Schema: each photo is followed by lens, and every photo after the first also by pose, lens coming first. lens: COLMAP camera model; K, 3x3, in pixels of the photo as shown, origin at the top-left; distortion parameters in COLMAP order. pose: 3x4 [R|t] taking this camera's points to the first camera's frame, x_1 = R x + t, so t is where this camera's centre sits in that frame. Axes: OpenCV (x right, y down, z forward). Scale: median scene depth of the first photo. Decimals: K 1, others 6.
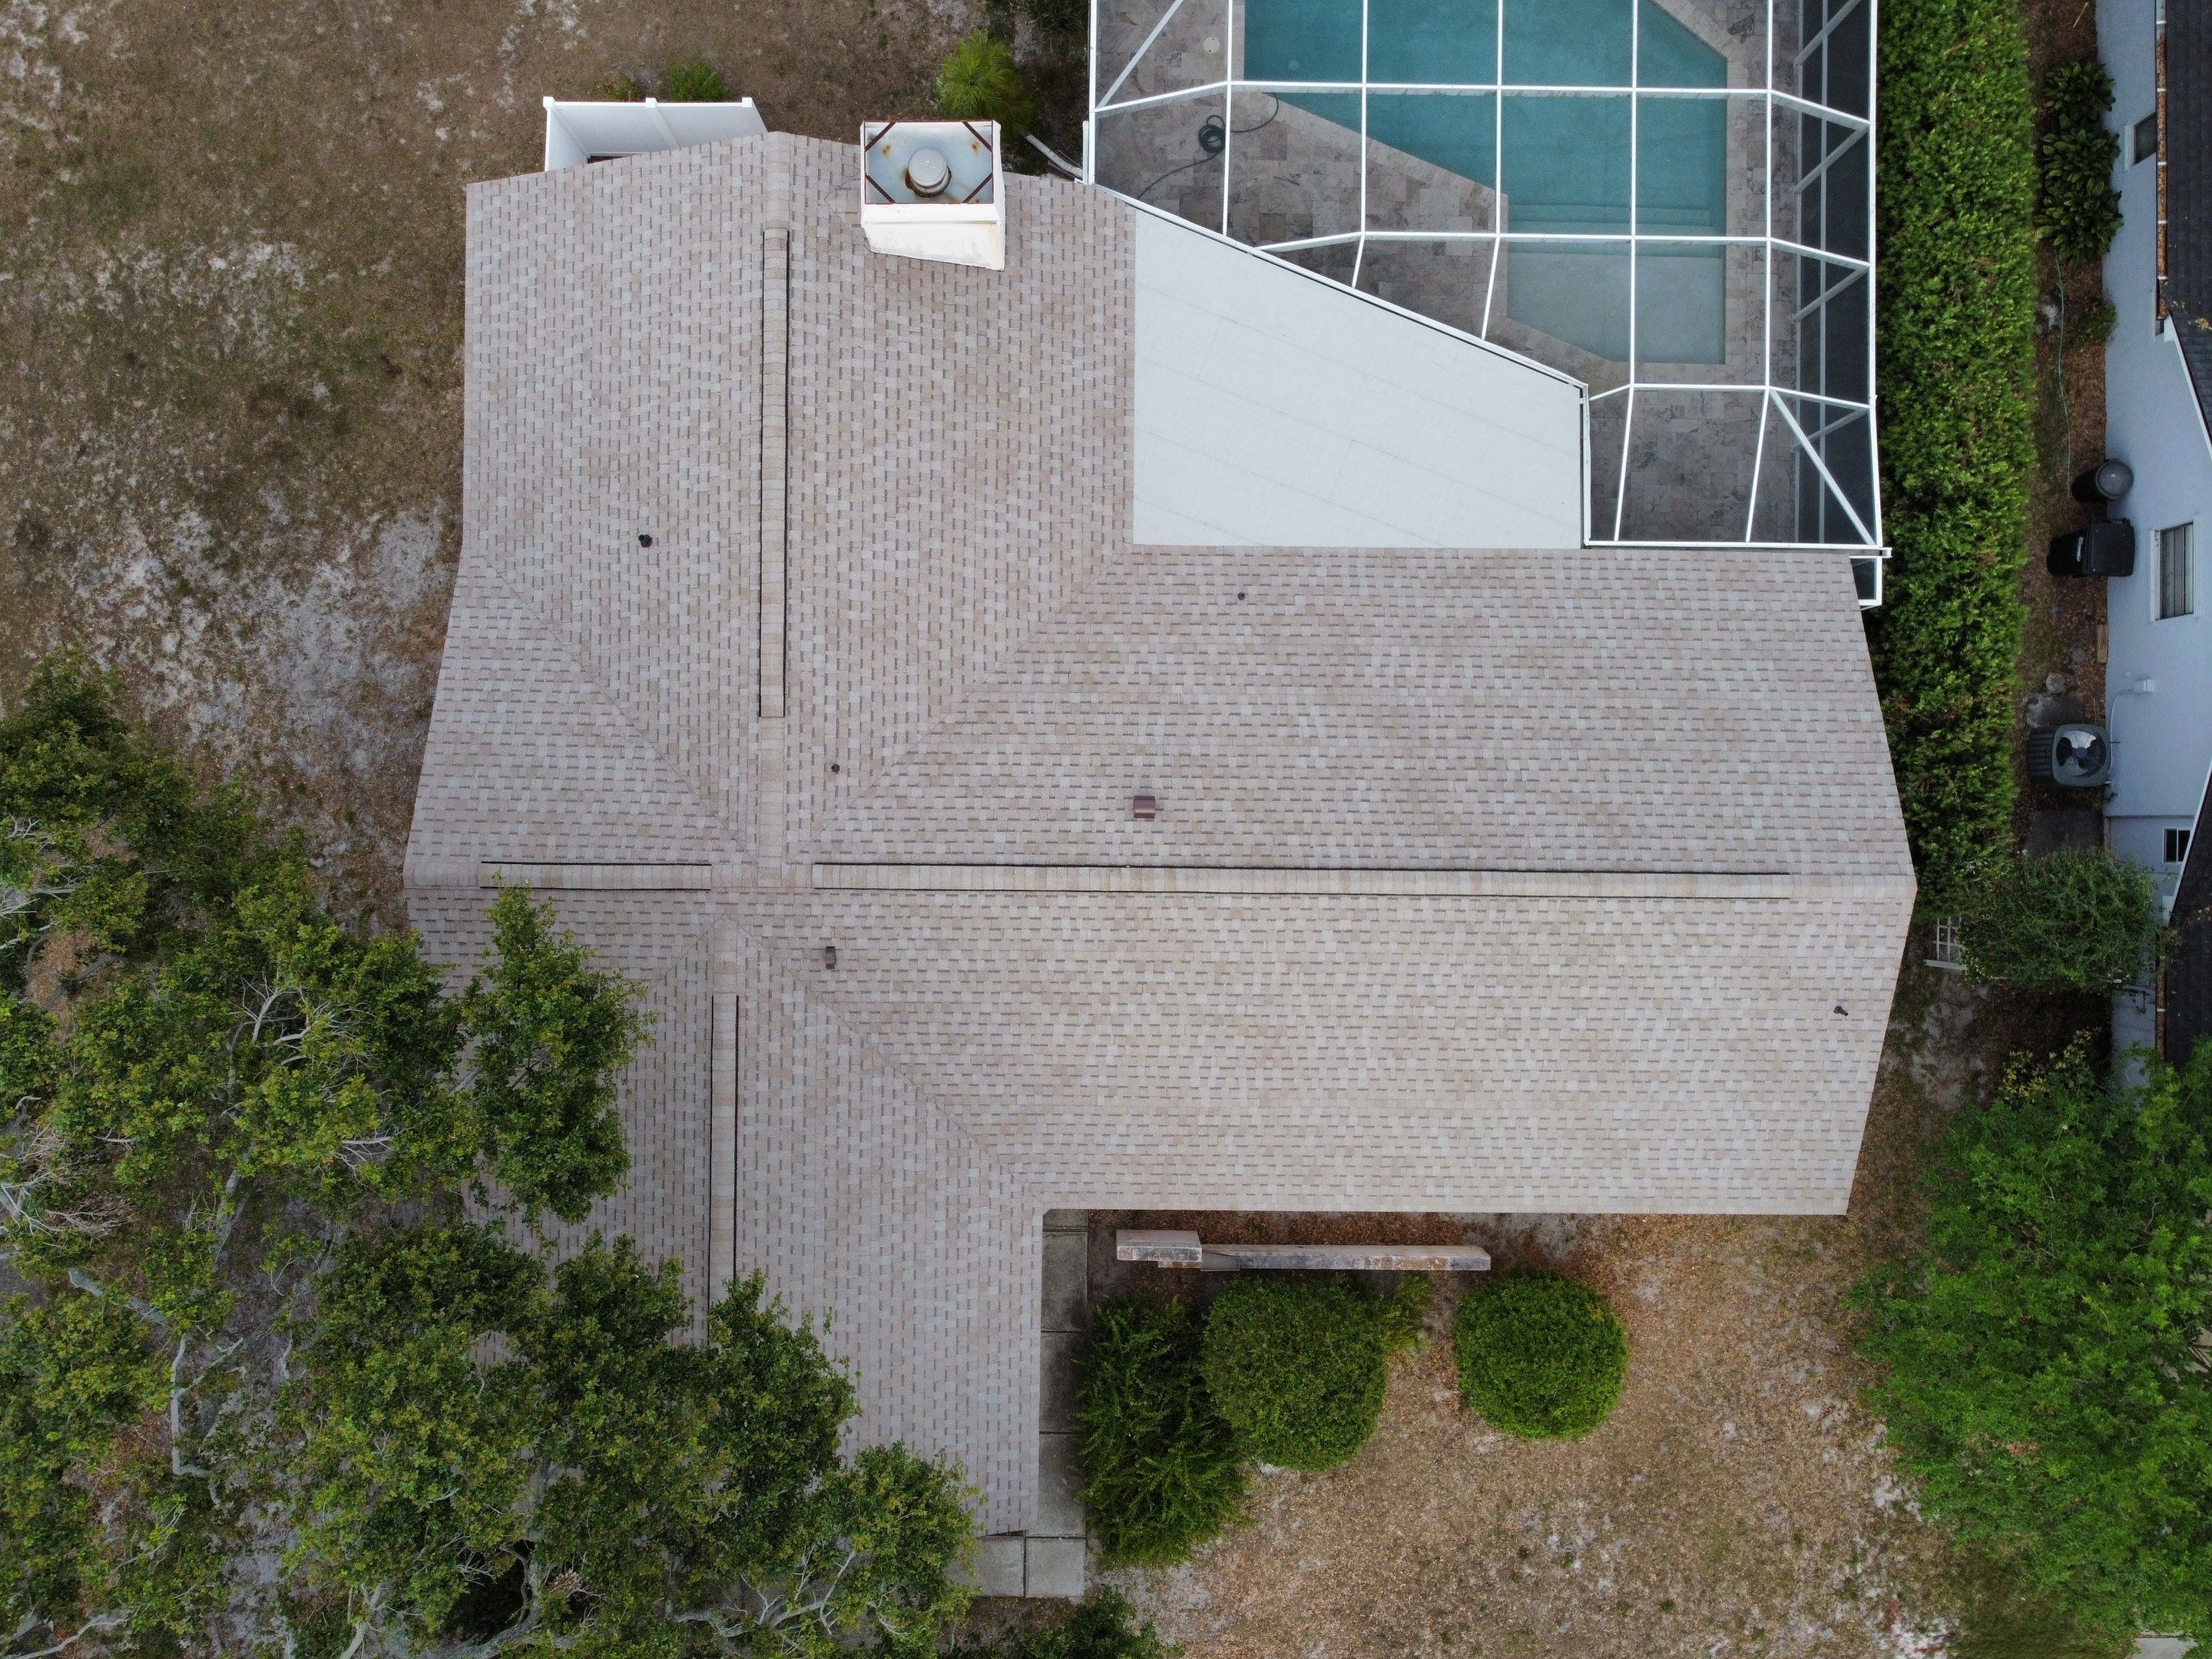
lens RADIAL K [[1668.3, 0, 1081.4], [0, 1668.3, 812.9], [0, 0, 1]] dist [0.019142, -0.030344]
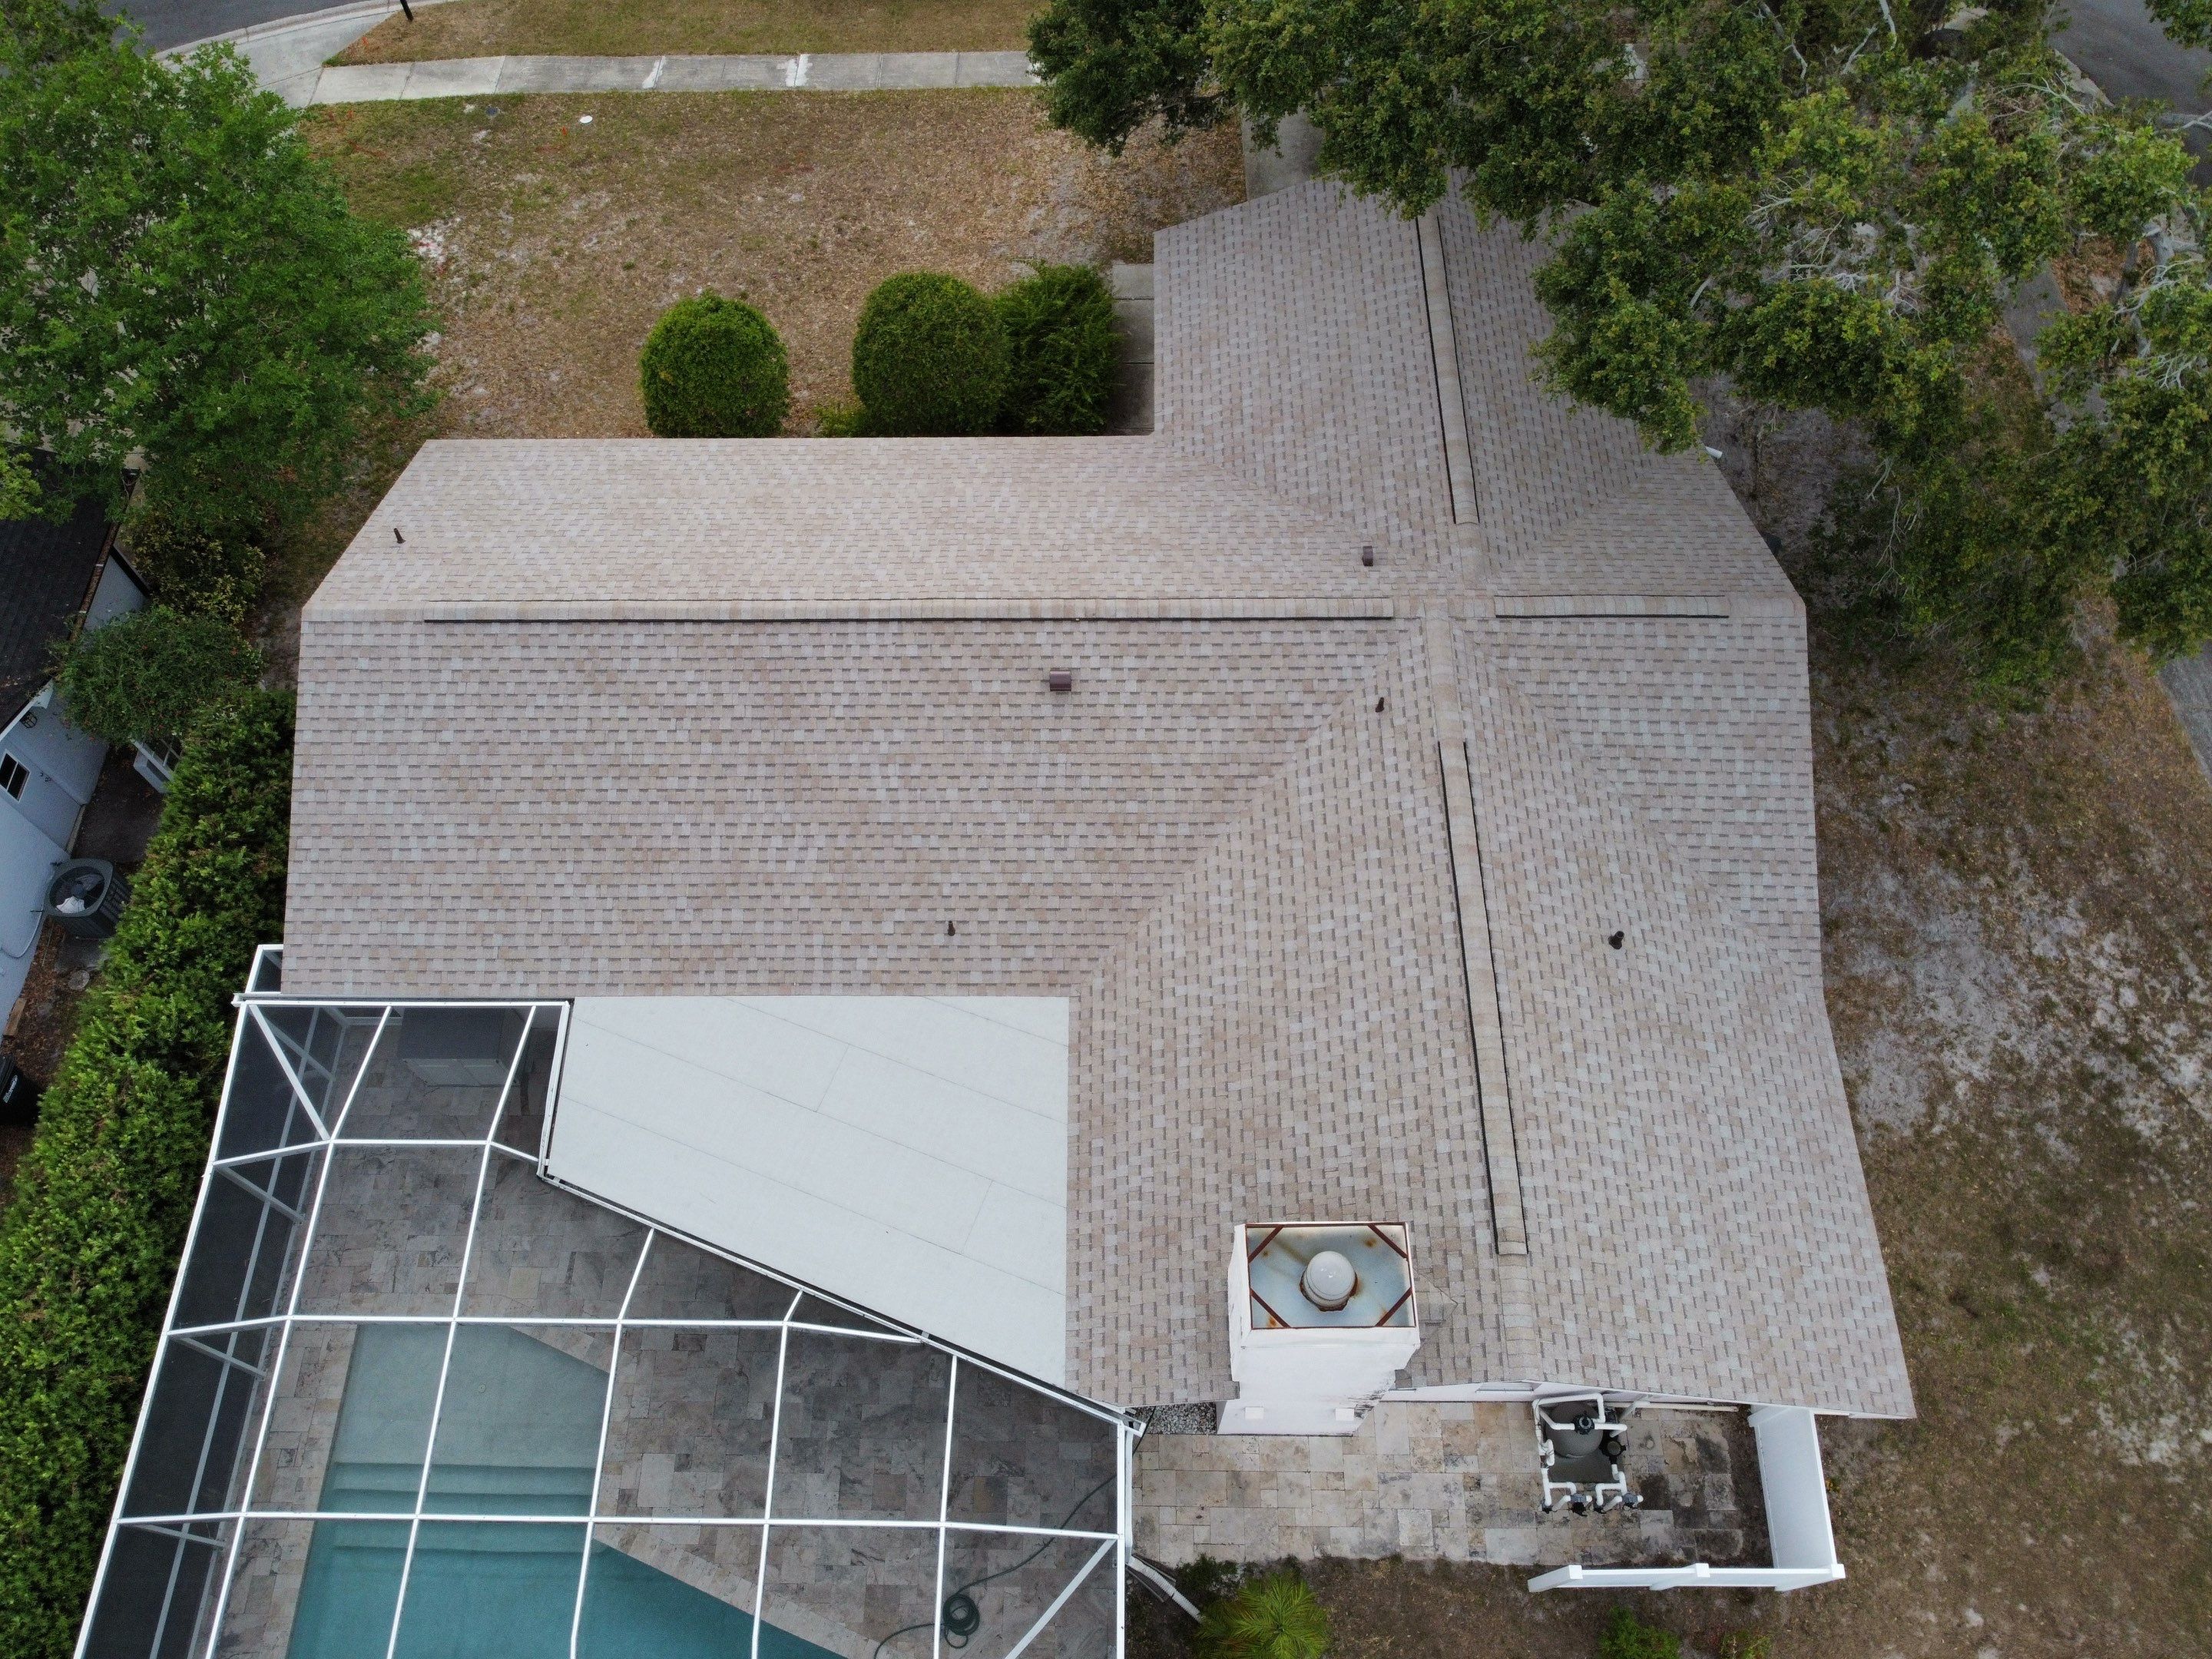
lens RADIAL K [[1668.3, 0, 1075.6], [0, 1668.3, 810.5], [0, 0, 1]] dist [0.019142, -0.030344]
pose [[-0.999908, 0.004491, 0.012766, 0.016424], [0.002464, -0.867144, 0.498051, -0.520501], [0.013307, 0.498037, 0.867054, 0.171778]]
